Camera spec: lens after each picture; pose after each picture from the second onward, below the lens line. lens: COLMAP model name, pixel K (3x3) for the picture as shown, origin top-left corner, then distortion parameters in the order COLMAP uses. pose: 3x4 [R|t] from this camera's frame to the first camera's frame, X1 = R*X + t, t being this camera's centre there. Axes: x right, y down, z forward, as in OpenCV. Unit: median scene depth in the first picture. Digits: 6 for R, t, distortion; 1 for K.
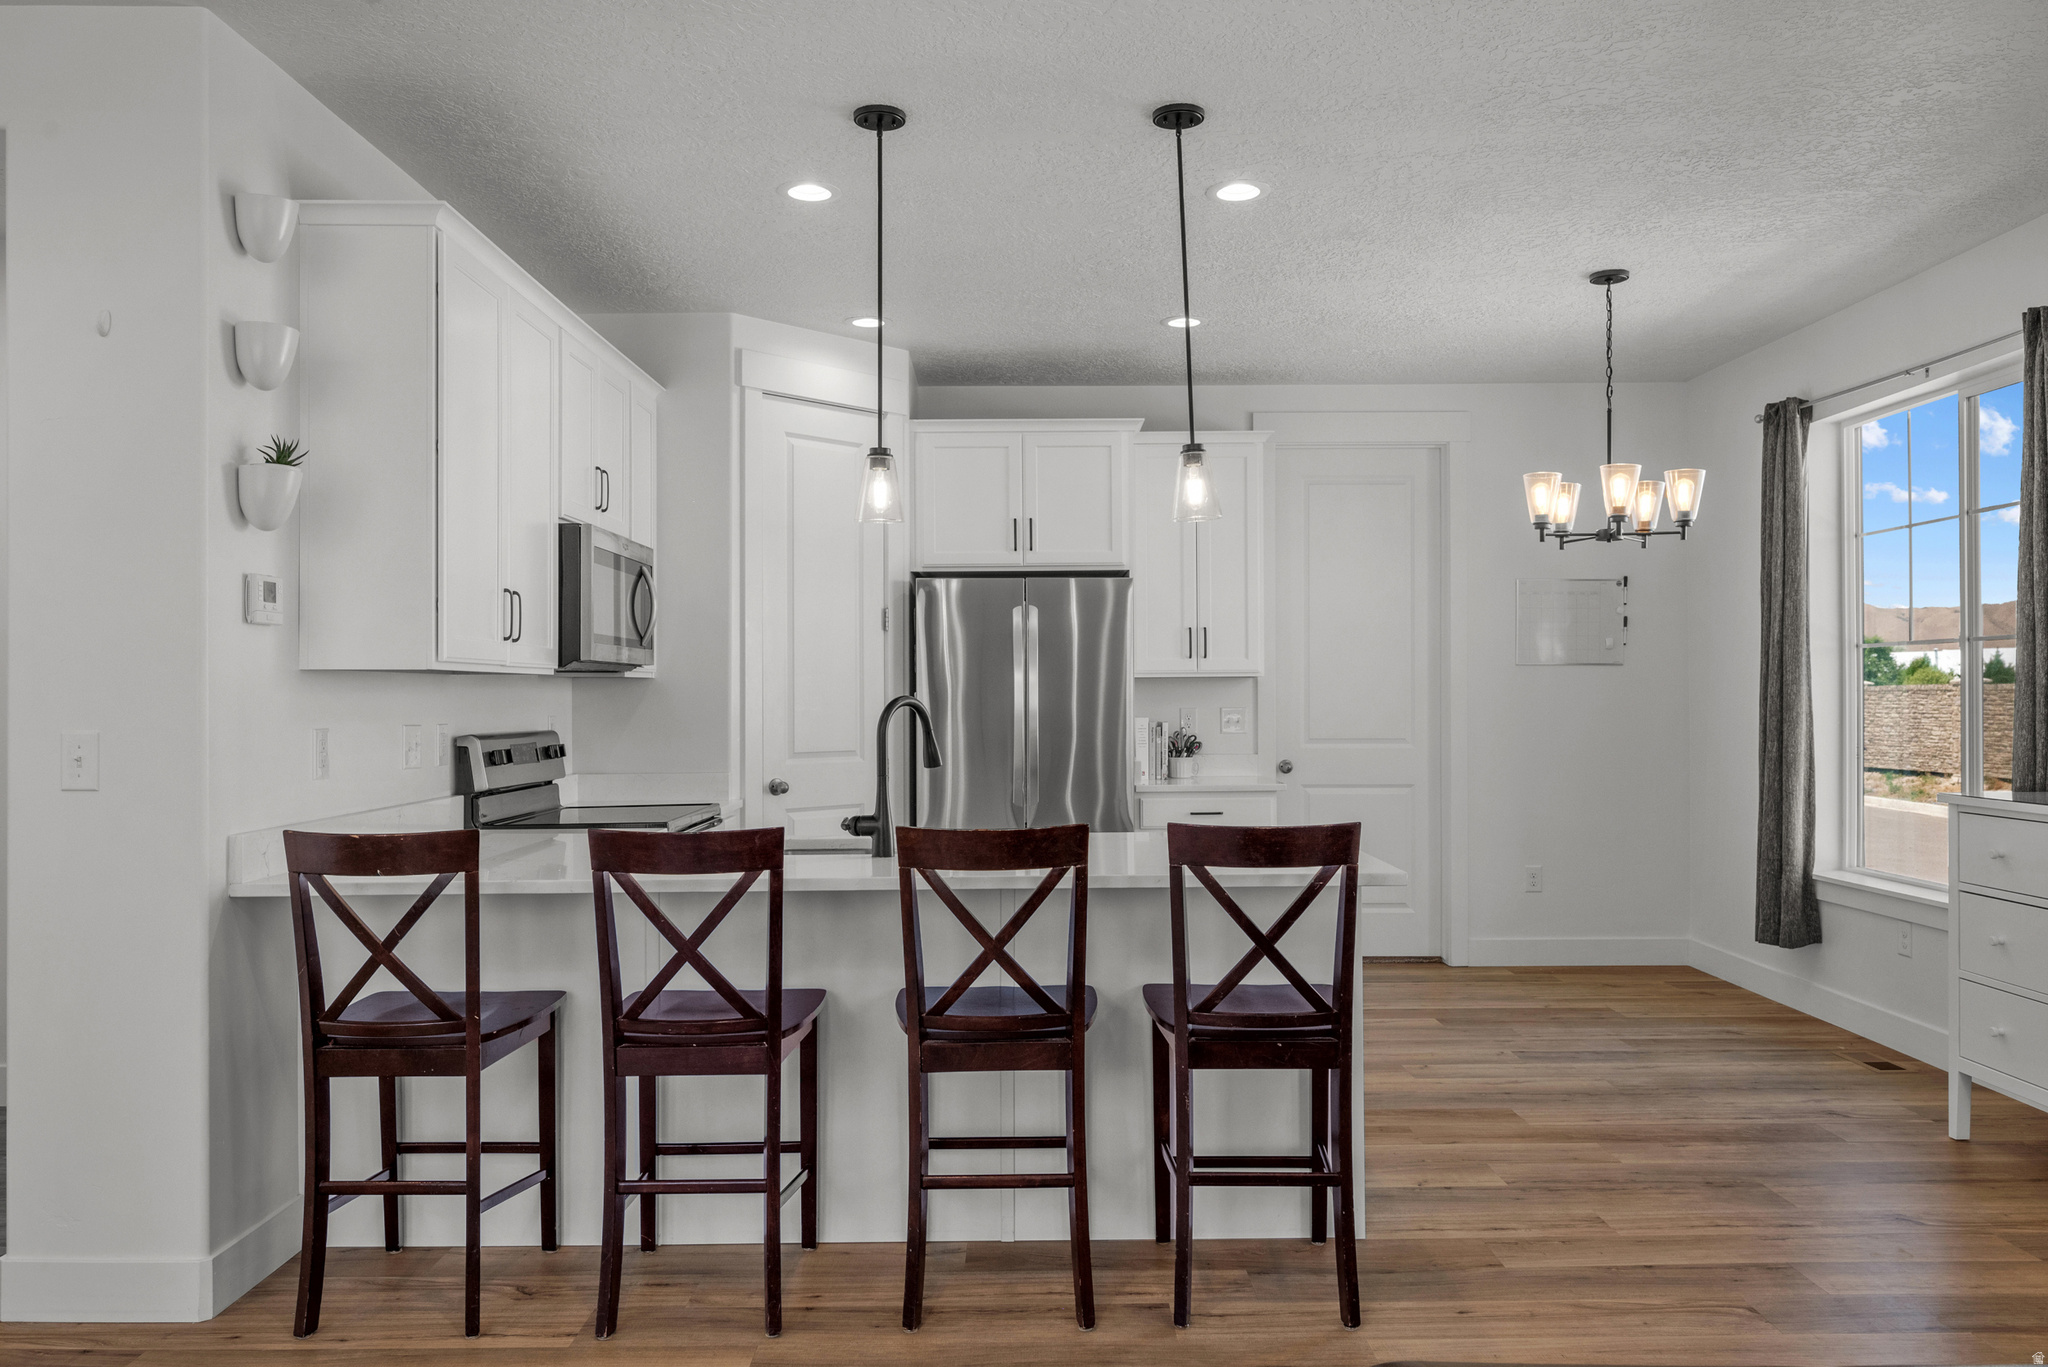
lens RADIAL K [[1575.6, 0, 1012.3], [0, 1575.6, 691.8], [0, 0, 1]] dist [-0.004773, -0.000530]
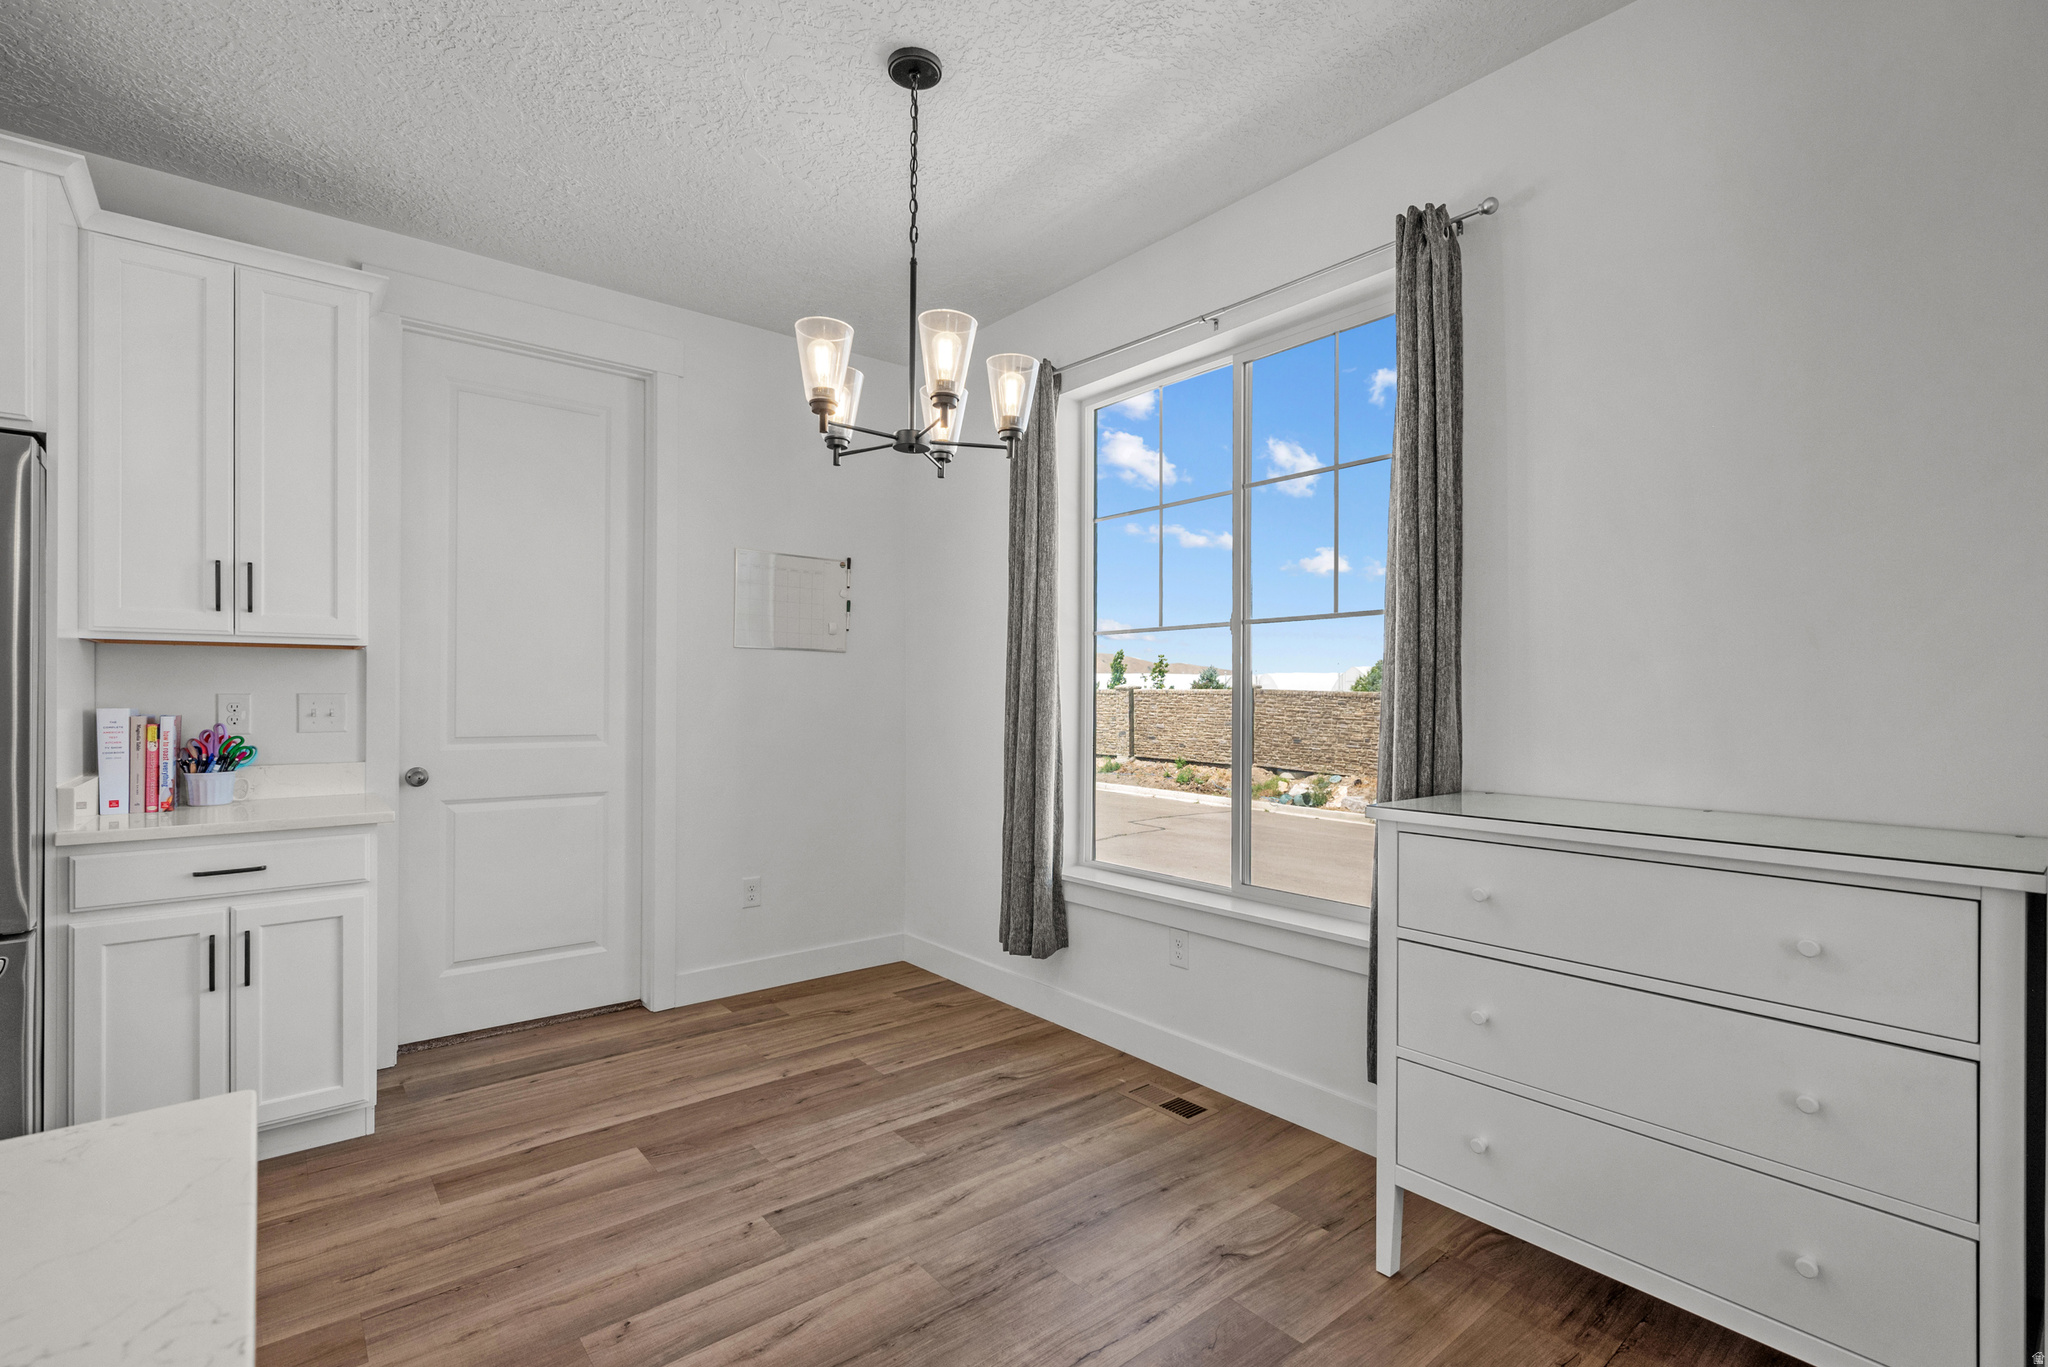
lens RADIAL K [[940.6, 0, 1038.3], [0, 940.6, 699.3], [0, 0, 1]] dist [-0.002599, 0.000230]
pose [[0.777902, 0.005656, 0.628360, 0.145146], [-0.007361, 0.999973, 0.000111, 0.011678], [-0.628342, -0.004712, 0.777923, 0.569530]]
